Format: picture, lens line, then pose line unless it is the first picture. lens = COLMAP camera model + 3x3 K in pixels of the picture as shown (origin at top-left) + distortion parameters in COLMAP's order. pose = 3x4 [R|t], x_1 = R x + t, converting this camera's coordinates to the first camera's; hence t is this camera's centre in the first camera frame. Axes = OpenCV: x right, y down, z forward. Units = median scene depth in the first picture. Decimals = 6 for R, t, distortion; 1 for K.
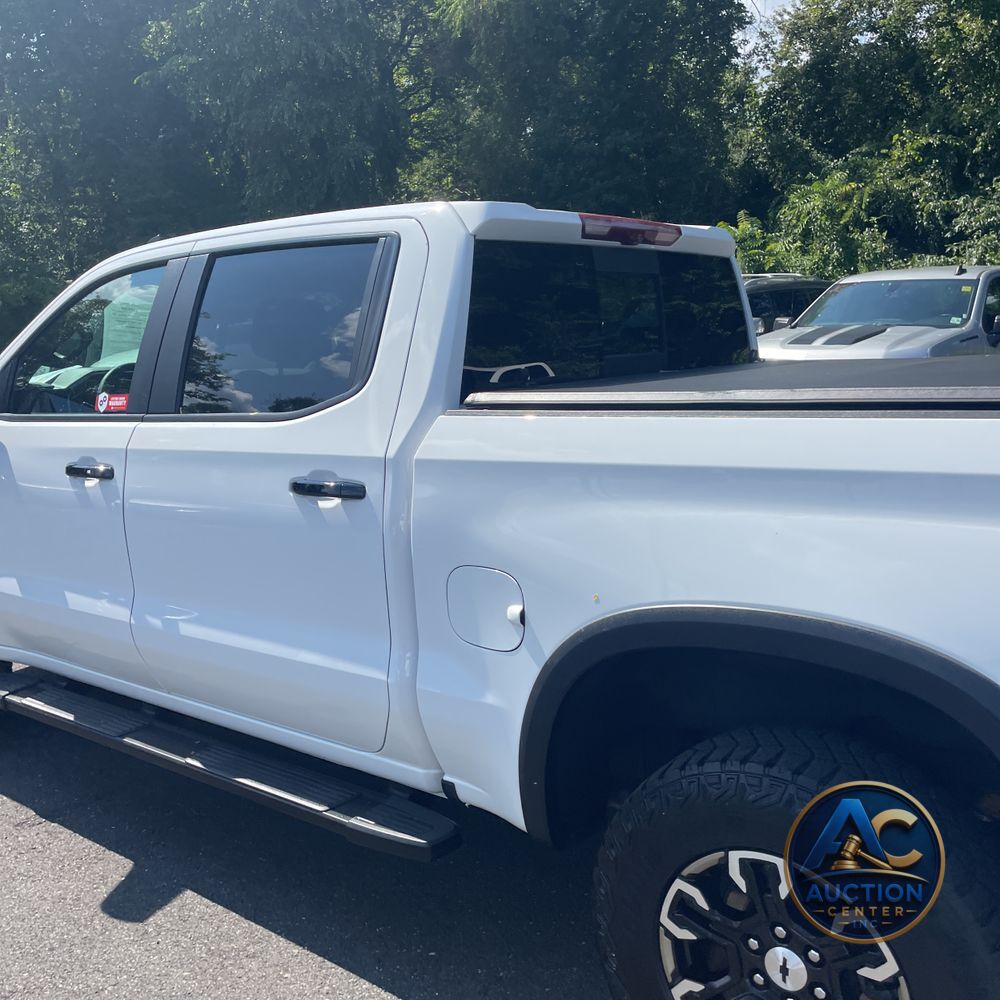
lens RADIAL K [[1017.1, 0, 496.9], [0, 1017.1, 496.0], [0, 0, 1]] dist [0.086201, -0.123899]
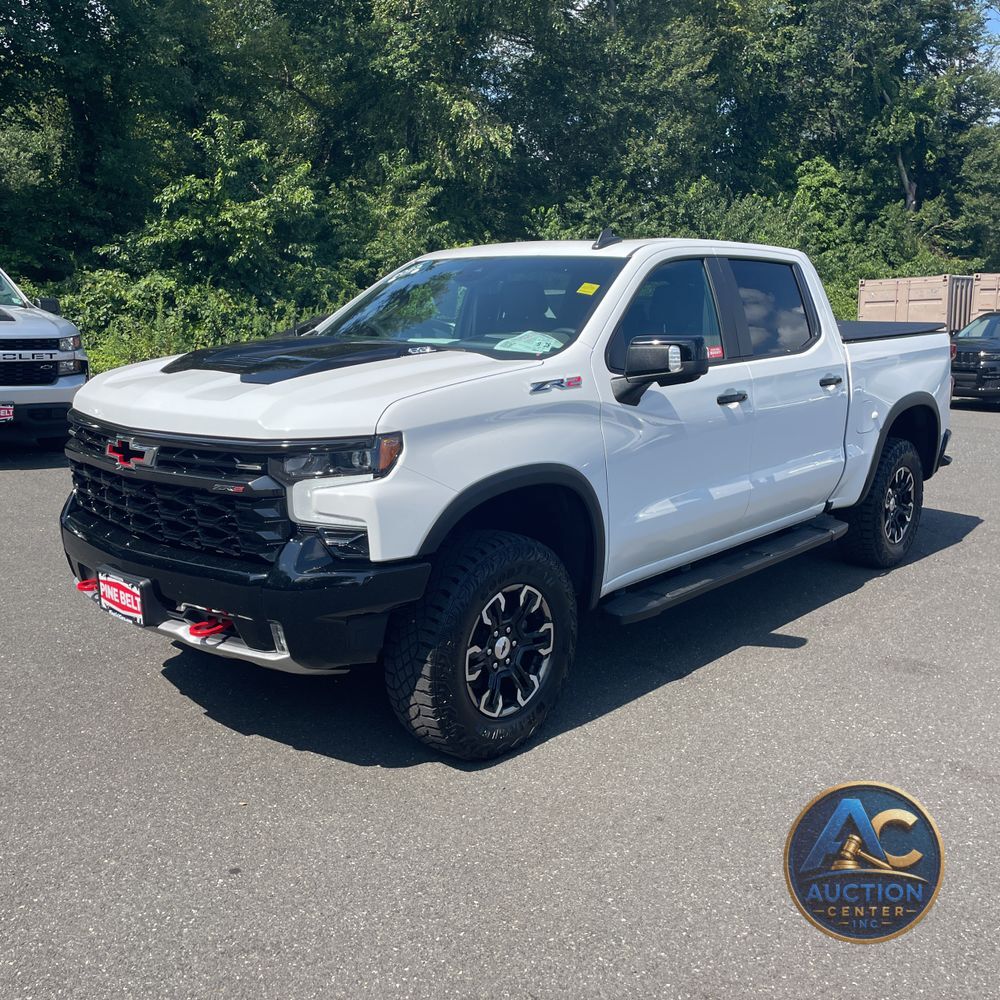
lens RADIAL K [[1009.1, 0, 500.0], [0, 1009.1, 500.0], [0, 0, 1]] dist [0.061823, -0.030095]
pose [[0.051365, -0.160444, 0.985708, -1.977959], [0.144555, 0.977811, 0.151625, -0.158216], [-0.988163, 0.134701, 0.073418, 1.302824]]
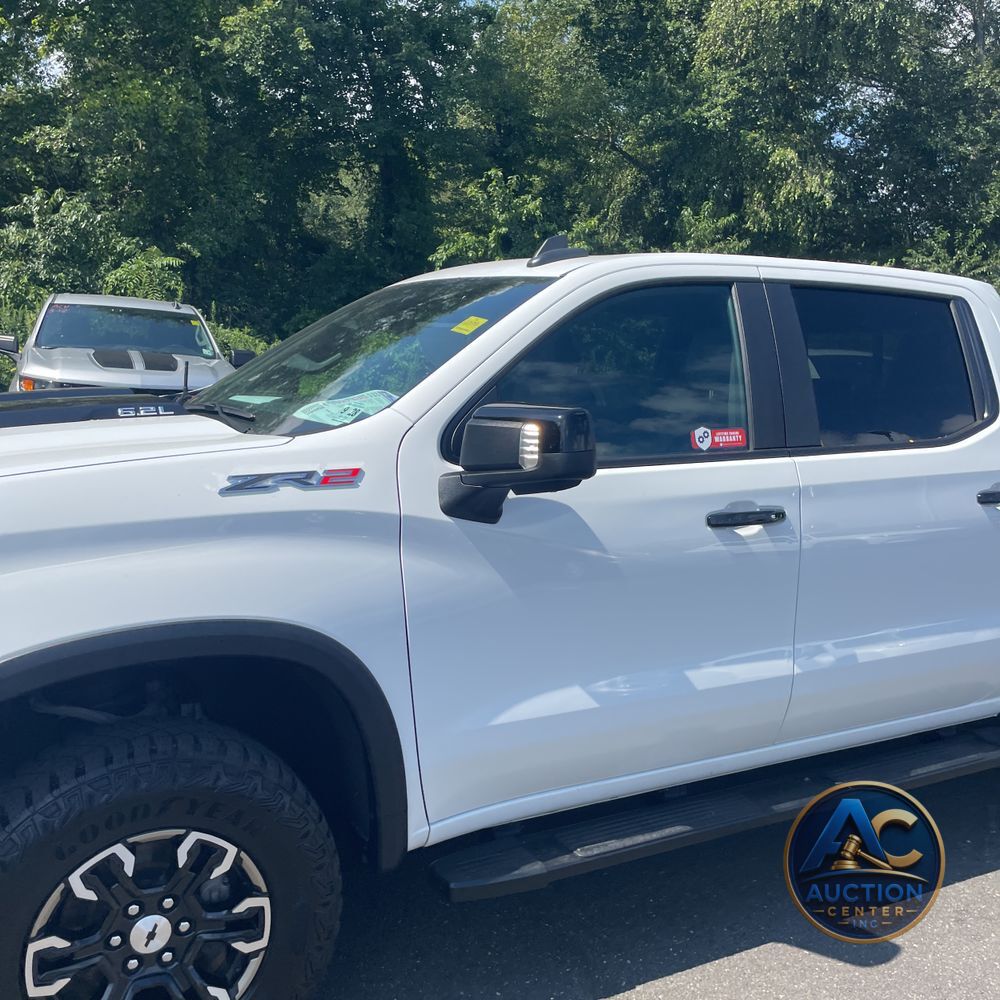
lens RADIAL K [[1017.1, 0, 496.9], [0, 1017.1, 496.0], [0, 0, 1]] dist [0.086201, -0.123899]
pose [[0.392270, -0.078412, 0.916502, -1.331508], [0.098257, 0.994231, 0.043008, -0.104703], [-0.914587, 0.073182, 0.397712, 0.887693]]
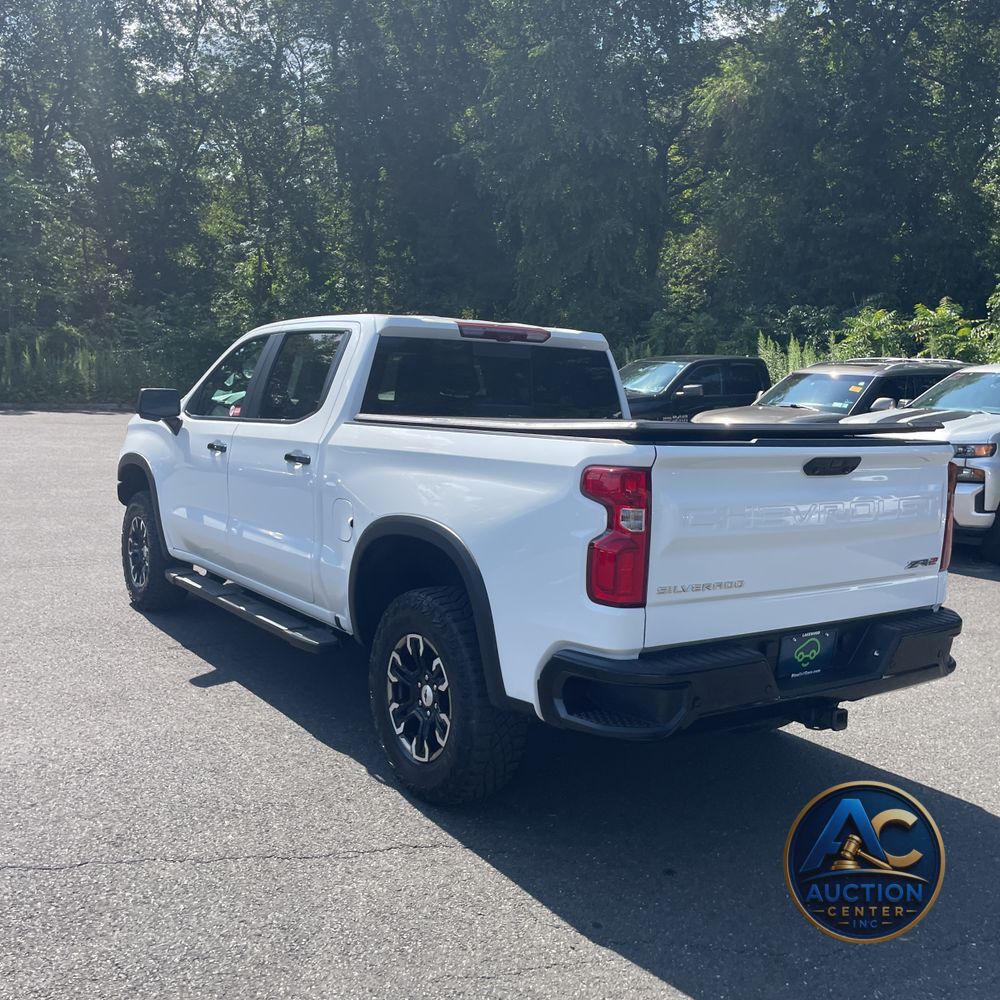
lens RADIAL K [[1010.8, 0, 487.0], [0, 1010.8, 515.1], [0, 0, 1]] dist [0.094690, -0.135216]
pose [[0.953835, 0.103555, -0.281913, 0.604435], [-0.113571, 0.993341, -0.019378, 0.079005], [0.278029, 0.050500, 0.959244, -0.614488]]
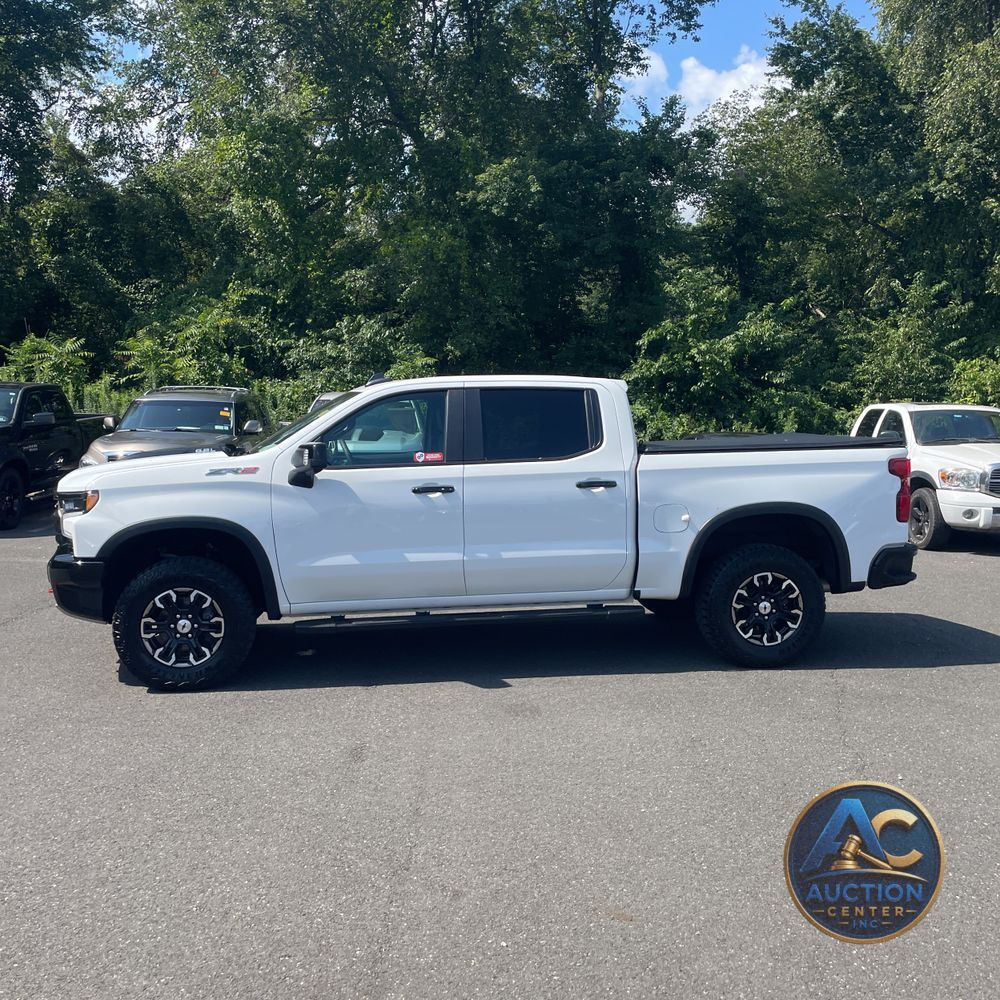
lens RADIAL K [[1016.4, 0, 500.0], [0, 1016.4, 500.0], [0, 0, 1]] dist [0.154188, -0.382662]
pose [[0.681054, -0.025799, 0.731779, -1.879662], [0.096853, 0.993772, -0.055104, 0.127439], [-0.725800, 0.108404, 0.679311, -0.499746]]
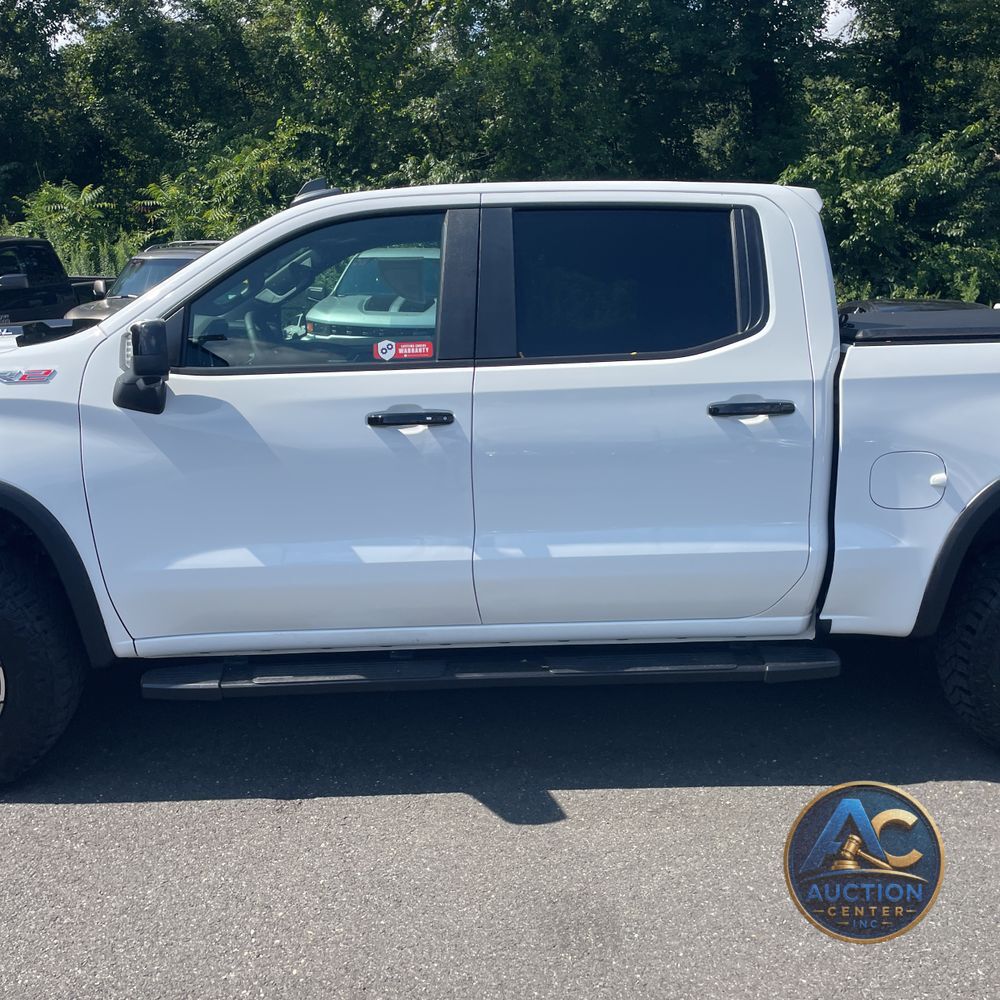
lens RADIAL K [[1017.1, 0, 496.9], [0, 1017.1, 496.0], [0, 0, 1]] dist [0.086201, -0.123899]
pose [[0.754033, -0.100197, 0.649149, -1.029618], [0.082754, 0.994913, 0.057442, 0.000958], [-0.651603, 0.010407, 0.758489, 0.203396]]
